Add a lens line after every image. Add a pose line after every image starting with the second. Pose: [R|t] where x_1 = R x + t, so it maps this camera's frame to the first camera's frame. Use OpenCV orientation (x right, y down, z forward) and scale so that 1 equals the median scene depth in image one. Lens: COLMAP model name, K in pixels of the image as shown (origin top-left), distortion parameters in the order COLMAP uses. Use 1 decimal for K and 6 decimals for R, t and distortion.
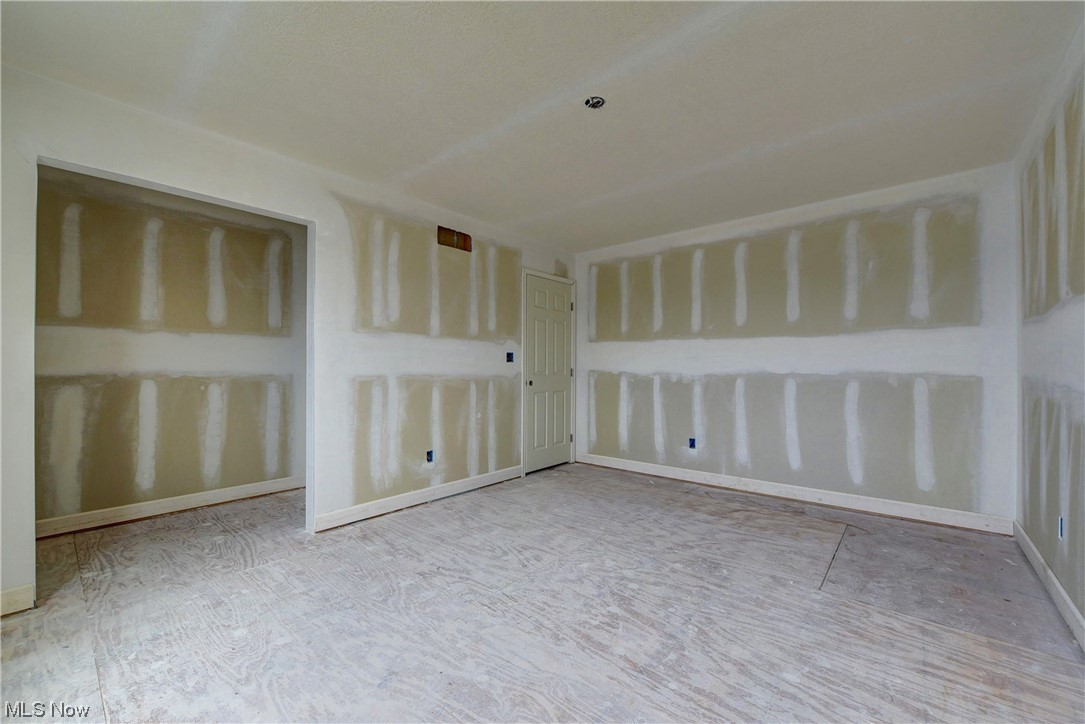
lens RADIAL K [[433.2, 0, 548.2], [0, 433.2, 362.4], [0, 0, 1]] dist [-0.007648, -0.000874]
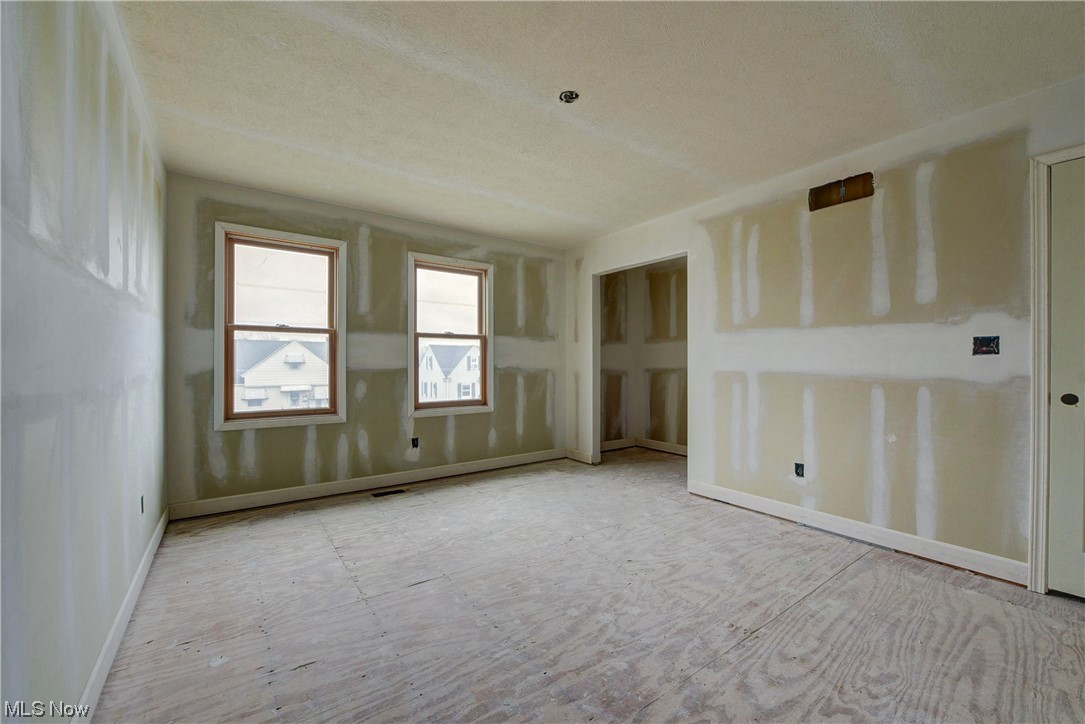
lens RADIAL K [[433.2, 0, 540.1], [0, 433.2, 361.3], [0, 0, 1]] dist [-0.007648, -0.000874]
pose [[-0.243747, -0.006170, -0.969819, 0.734795], [0.008057, 0.999932, -0.008386, 0.010122], [0.969805, -0.009857, -0.243681, 0.793780]]
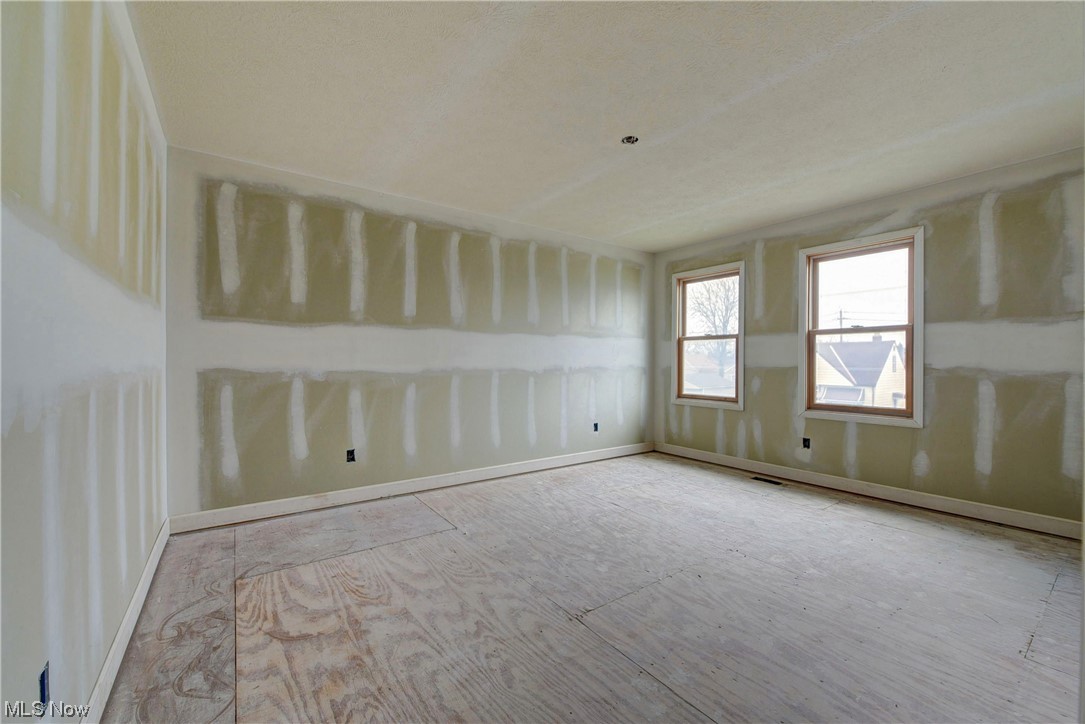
lens RADIAL K [[433.2, 0, 550.2], [0, 433.2, 362.9], [0, 0, 1]] dist [-0.007648, -0.000874]
pose [[-0.971520, -0.003860, 0.236927, 0.024096], [-0.005766, 0.999956, -0.007353, 0.018290], [-0.236888, -0.008510, -0.971500, 1.497403]]
